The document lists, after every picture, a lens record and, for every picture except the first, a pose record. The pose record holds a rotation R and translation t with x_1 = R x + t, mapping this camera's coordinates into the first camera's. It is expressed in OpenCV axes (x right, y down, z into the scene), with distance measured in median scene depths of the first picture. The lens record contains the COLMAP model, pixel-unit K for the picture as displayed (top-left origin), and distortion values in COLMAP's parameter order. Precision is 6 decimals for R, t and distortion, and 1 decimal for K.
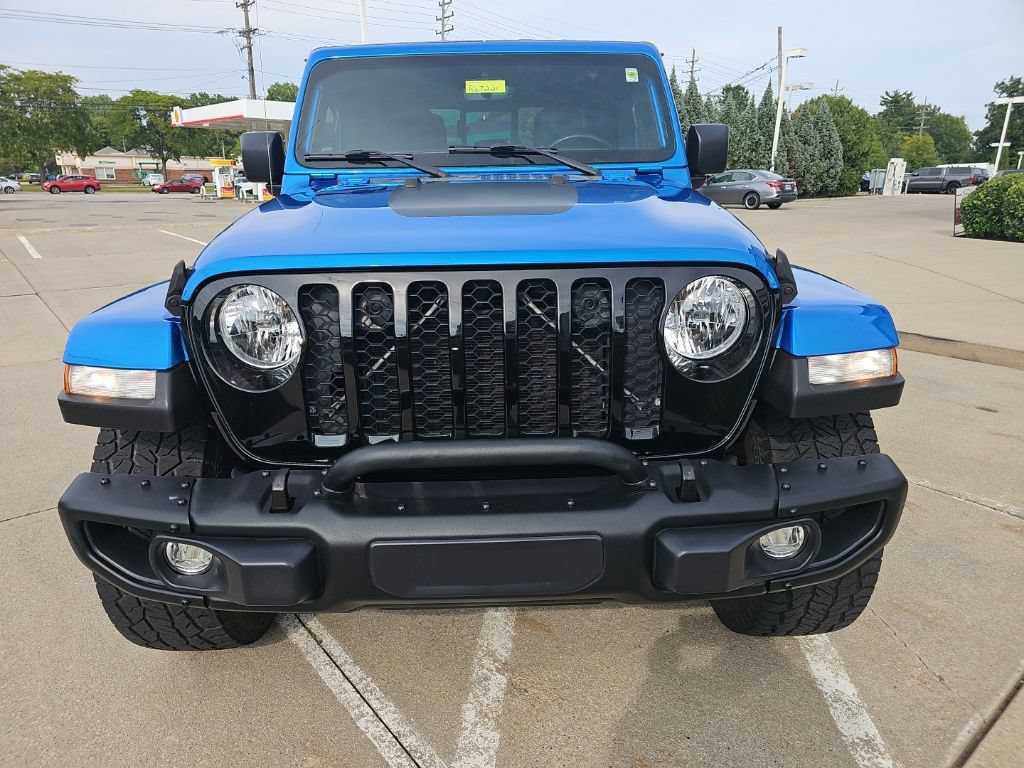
lens RADIAL K [[675.5, 0, 508.0], [0, 675.5, 392.3], [0, 0, 1]] dist [0.043796, -0.028953]
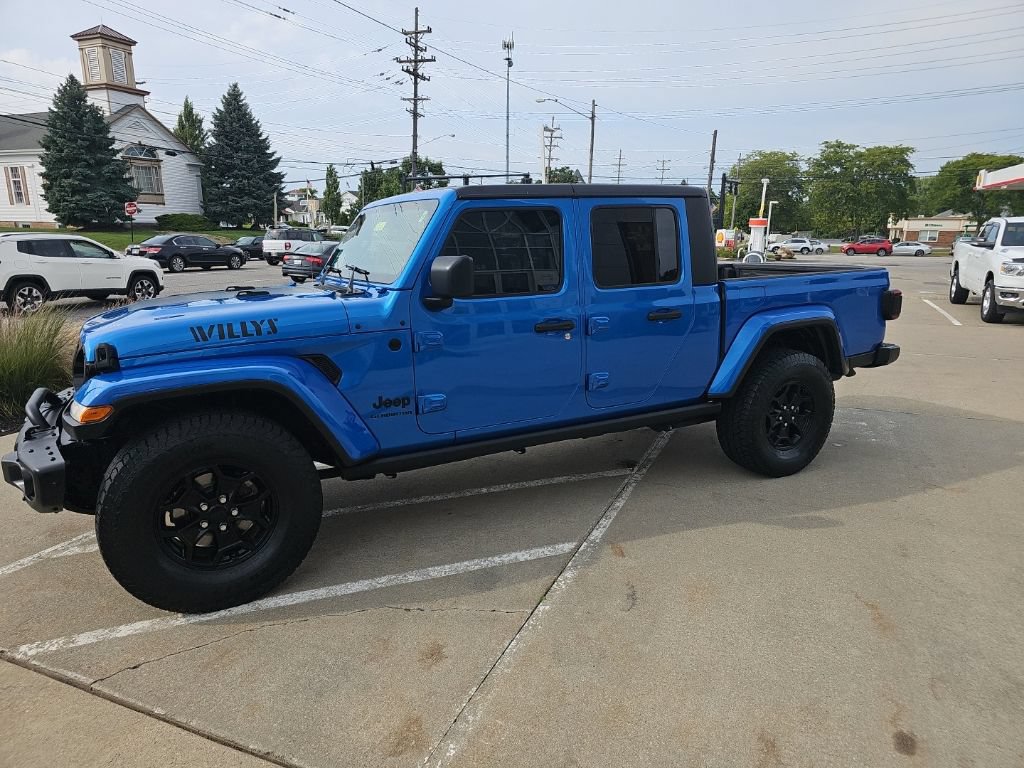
lens RADIAL K [[675.5, 0, 512.0], [0, 675.5, 383.5], [0, 0, 1]] dist [0.043796, -0.028953]
pose [[0.465795, 0.194032, -0.863358, 2.214018], [-0.274092, 0.959316, 0.067722, -0.465022], [0.841373, 0.205095, 0.500027, 0.895237]]
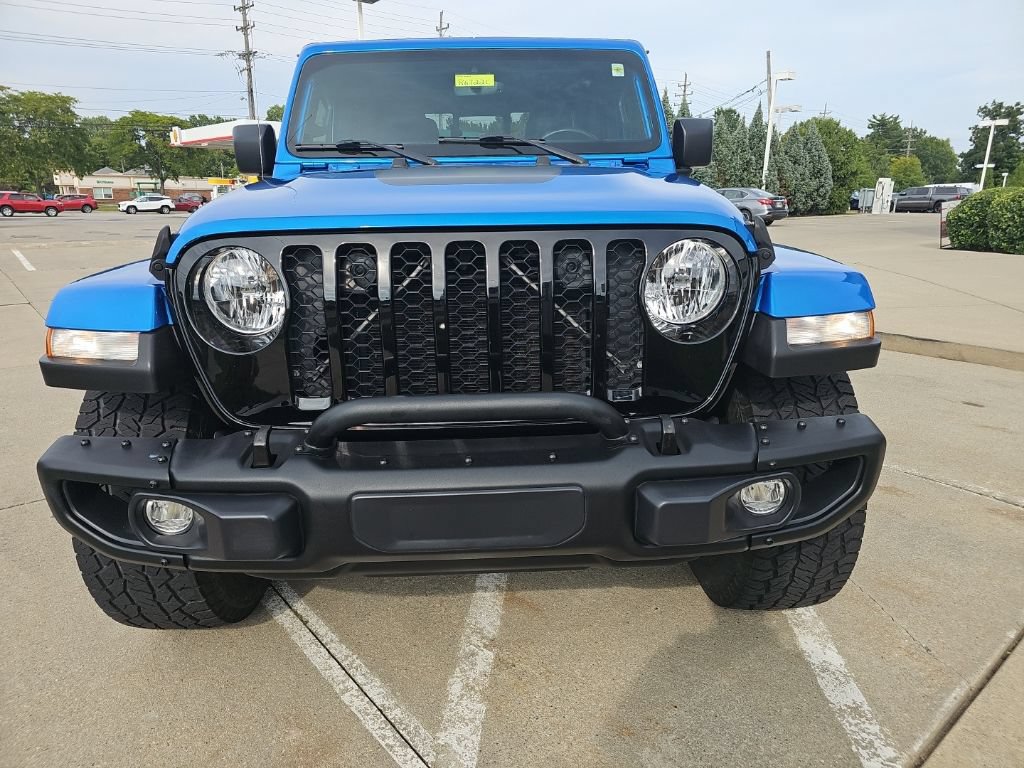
lens RADIAL K [[675.5, 0, 516.5], [0, 675.5, 384.6], [0, 0, 1]] dist [0.043796, -0.028953]
pose [[0.999872, -0.003919, 0.015524, 0.018169], [0.004510, 0.999258, -0.038243, 0.071826], [-0.015363, 0.038308, 0.999148, -0.005625]]
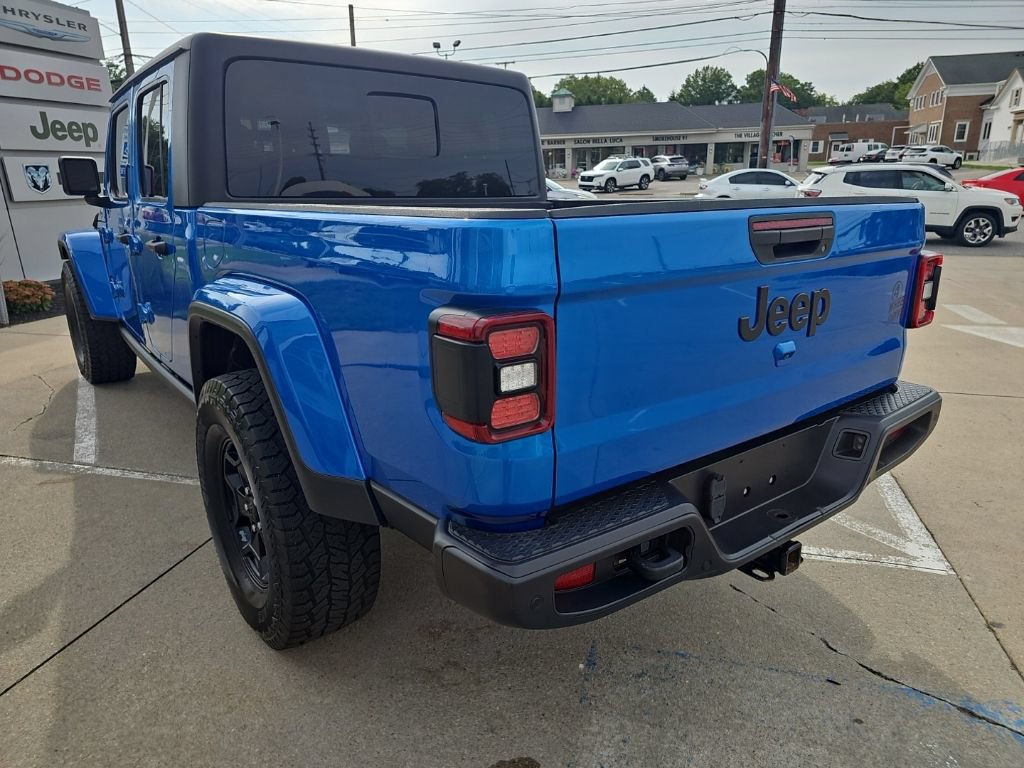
lens RADIAL K [[675.5, 0, 513.5], [0, 675.5, 390.9], [0, 0, 1]] dist [0.043796, -0.028953]
pose [[-0.802128, 0.187915, -0.566814, 0.728073], [-0.173554, 0.834861, 0.522385, -1.358777], [0.571375, 0.517393, -0.637052, 4.070670]]
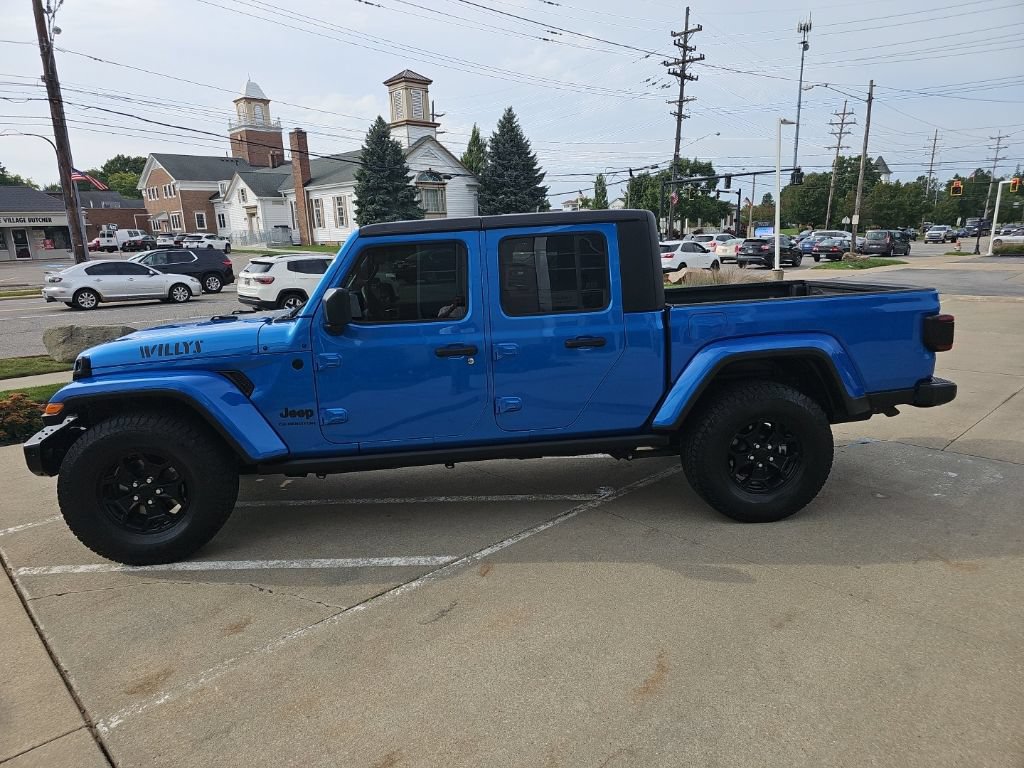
lens RADIAL K [[675.5, 0, 508.9], [0, 675.5, 388.7], [0, 0, 1]] dist [0.043796, -0.028953]
pose [[0.084000, 0.209774, -0.974135, 2.637795], [-0.275390, 0.944402, 0.179625, -0.861039], [0.957656, 0.253179, 0.137099, 1.913519]]
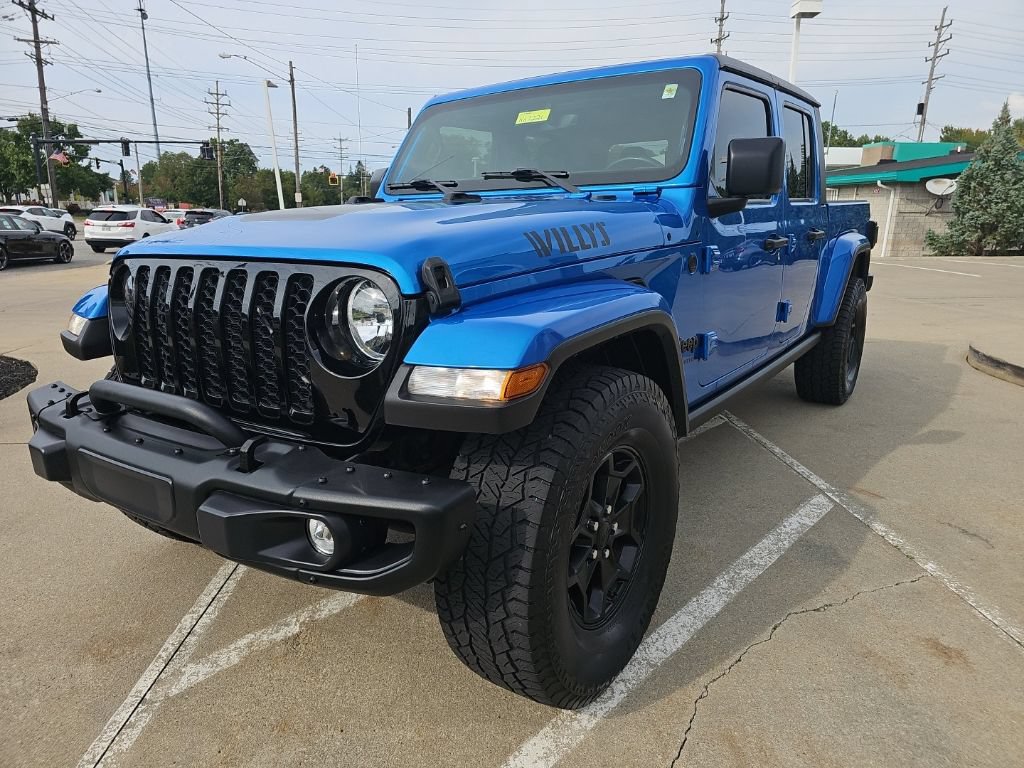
lens RADIAL K [[675.5, 0, 520.7], [0, 675.5, 393.5], [0, 0, 1]] dist [0.043796, -0.028953]
pose [[0.815145, 0.147469, -0.560171, 0.939730], [-0.178774, 0.983890, -0.001131, -0.032872], [0.550980, 0.101066, 0.828376, 0.245597]]
